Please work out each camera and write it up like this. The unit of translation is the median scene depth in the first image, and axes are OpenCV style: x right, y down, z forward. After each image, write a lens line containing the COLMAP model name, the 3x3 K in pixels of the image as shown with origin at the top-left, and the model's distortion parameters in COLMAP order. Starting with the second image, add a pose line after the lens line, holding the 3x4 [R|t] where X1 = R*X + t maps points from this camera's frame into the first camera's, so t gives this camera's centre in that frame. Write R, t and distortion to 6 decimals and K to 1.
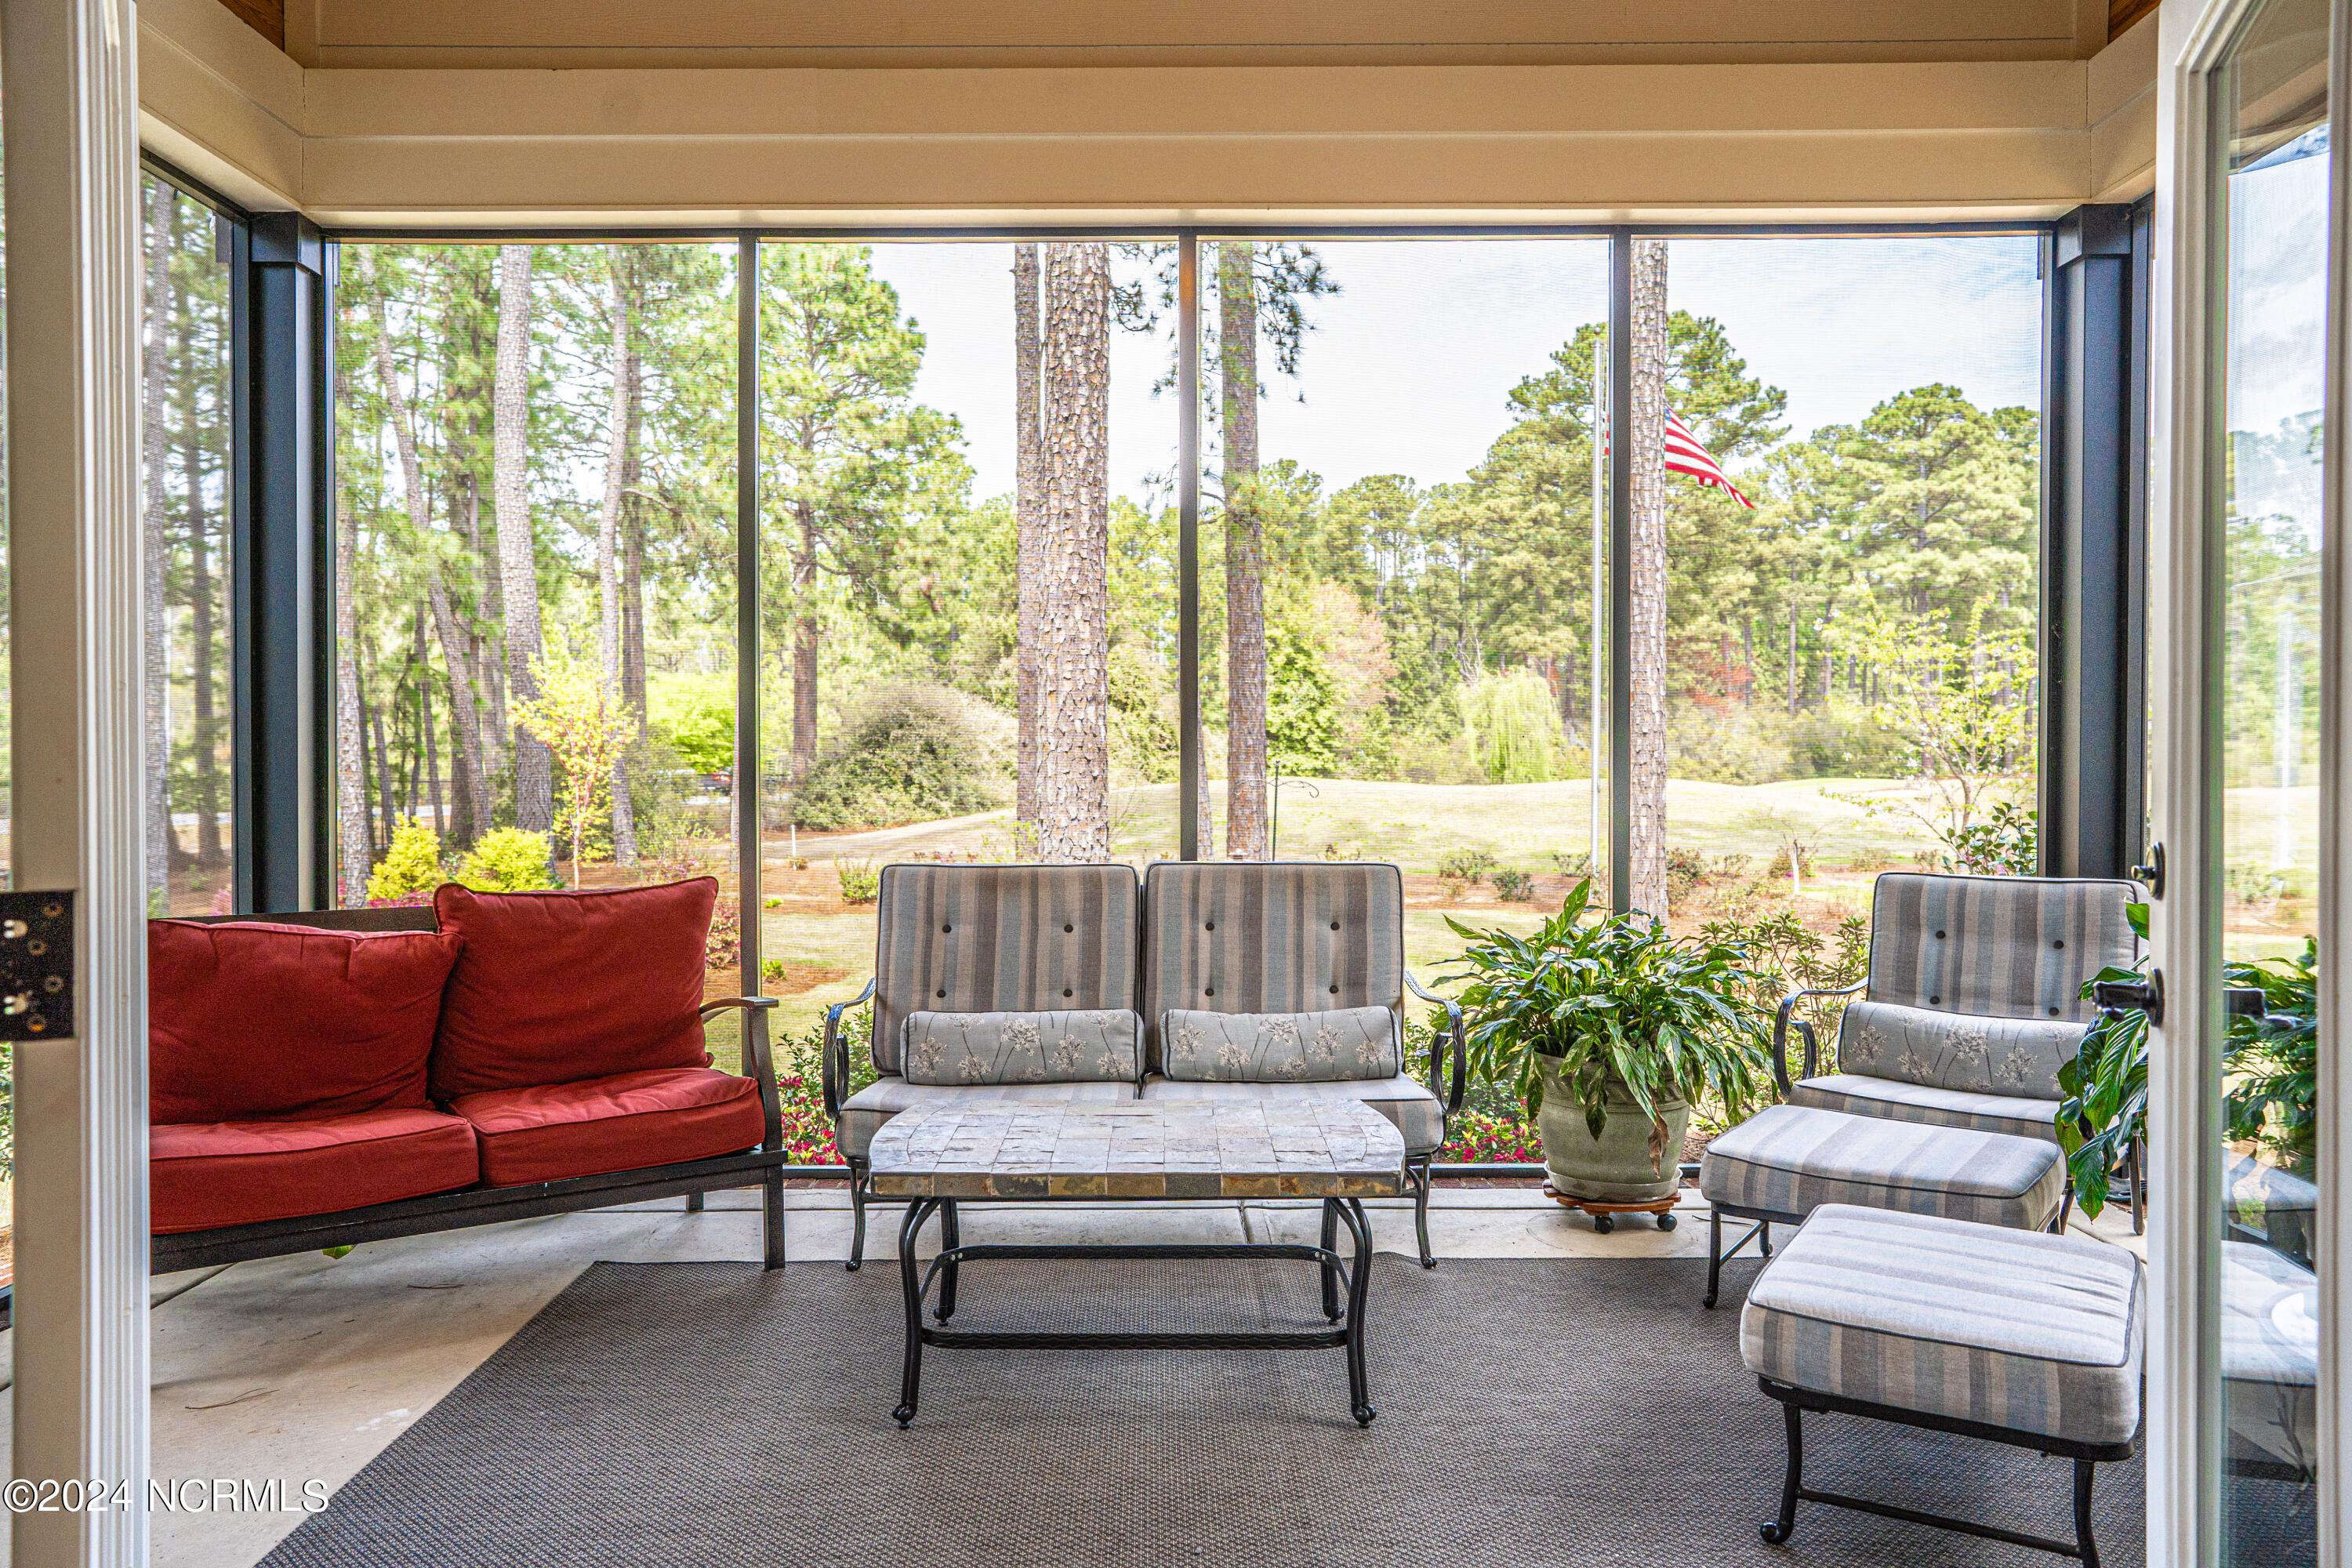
lens RADIAL K [[1600.3, 0, 1166.3], [0, 1600.3, 784.8], [0, 0, 1]] dist [-0.044092, 0.057726]
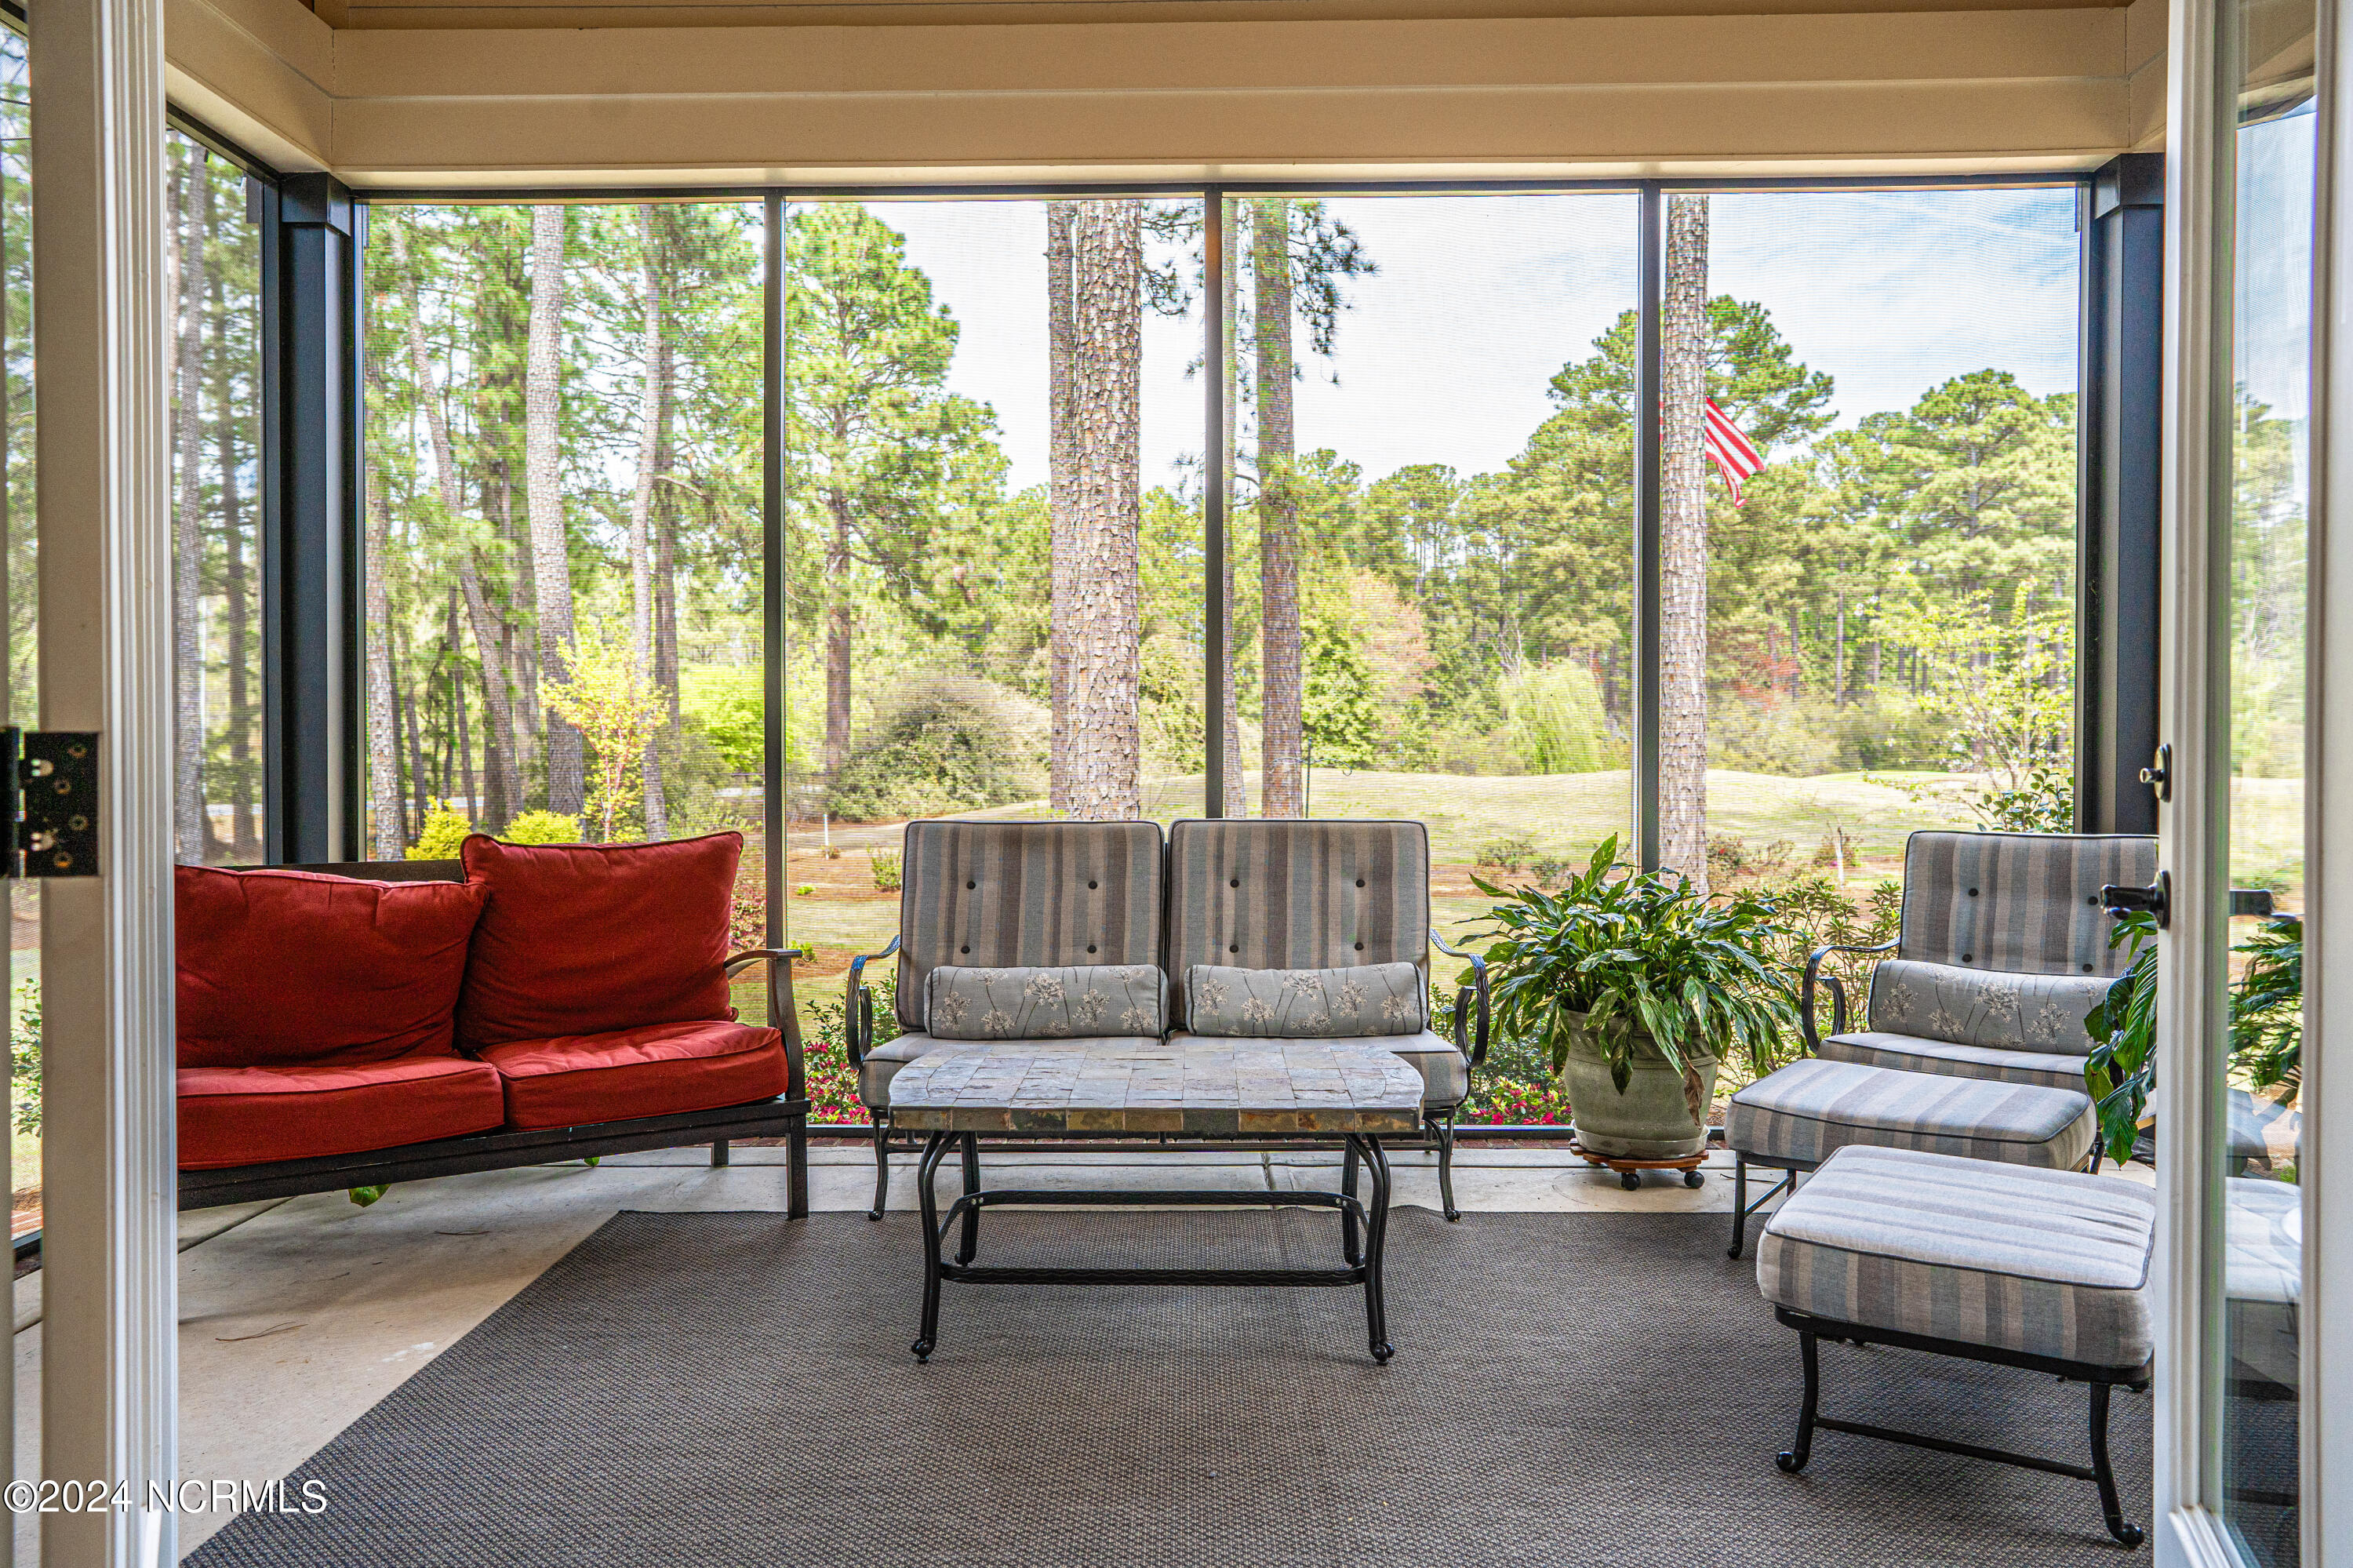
lens RADIAL K [[1618.3, 0, 1176.5], [0, 1618.3, 784.0], [0, 0, 1]] dist [-0.043303, 0.054688]
pose [[0.999863, 0.000450, -0.016543, 0.000983], [-0.000410, 0.999997, 0.002437, 0.003080], [0.016544, -0.002430, 0.999860, -0.001028]]
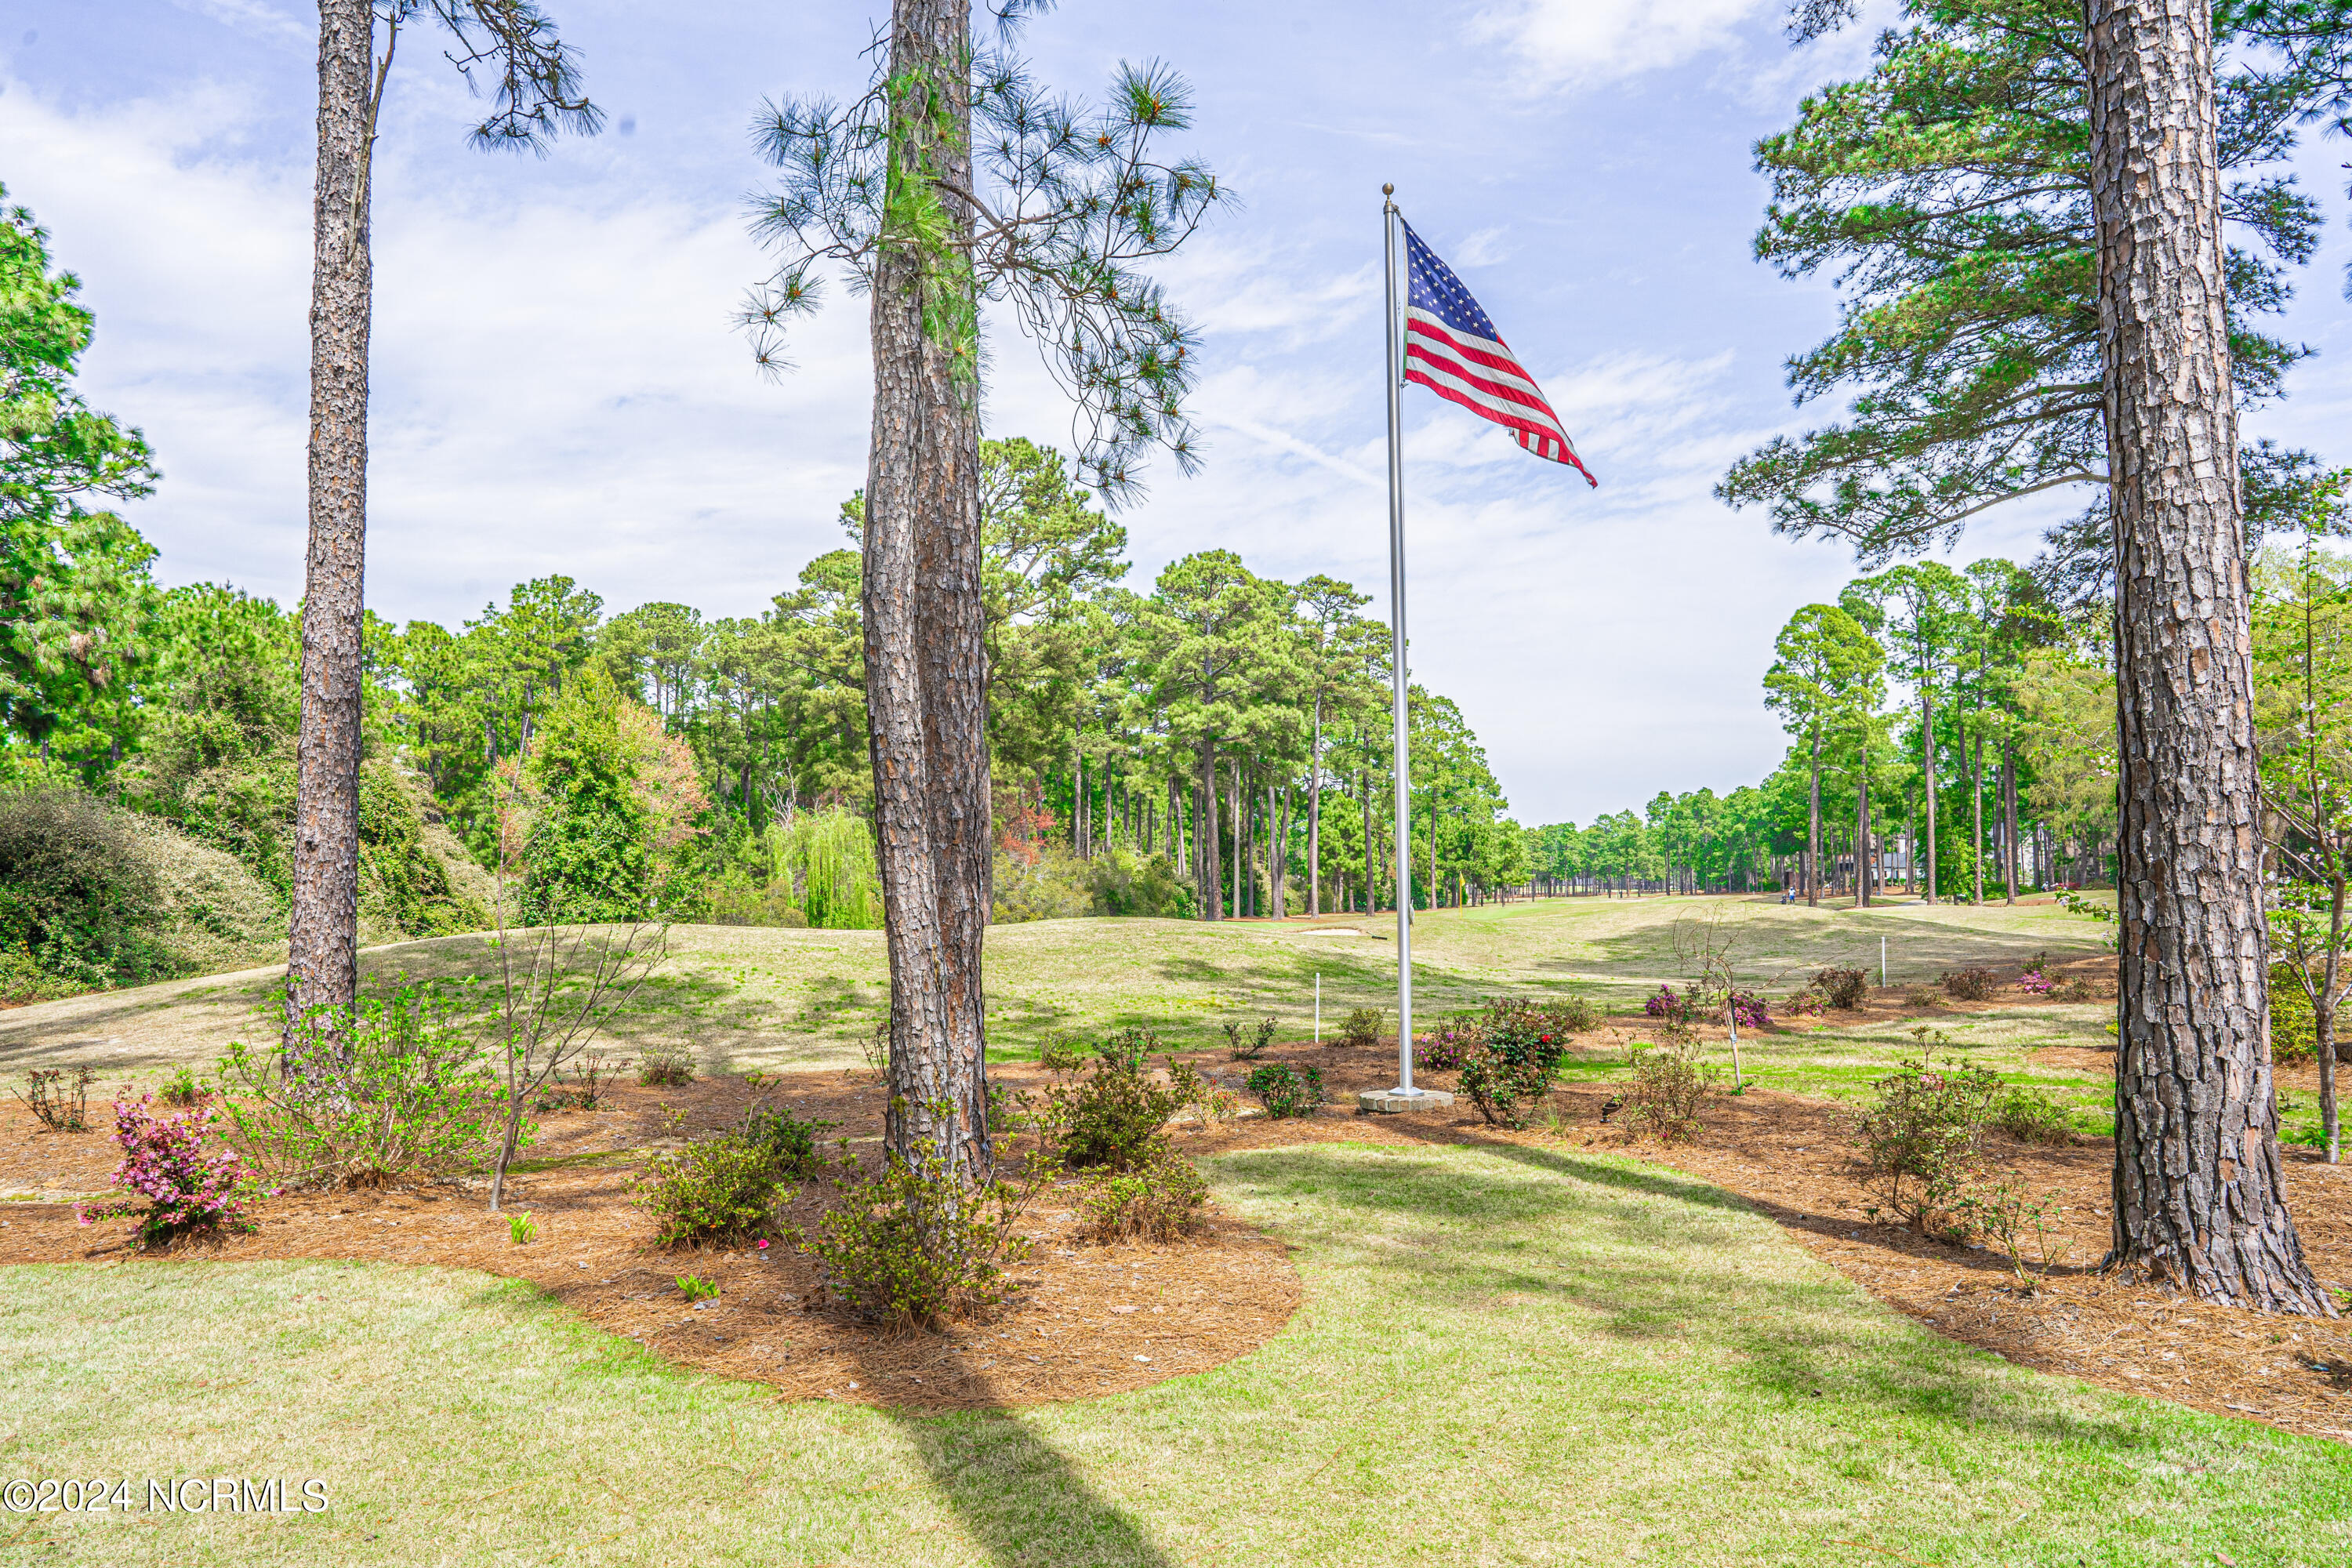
lens RADIAL K [[1562.5, 0, 1172.1], [0, 1562.5, 790.0], [0, 0, 1]] dist [-0.057610, 0.051962]
pose [[0.890531, 0.025659, 0.454199, -0.037014], [0.017026, 0.995829, -0.089640, 0.003614], [-0.454604, 0.087560, 0.886379, 0.243886]]
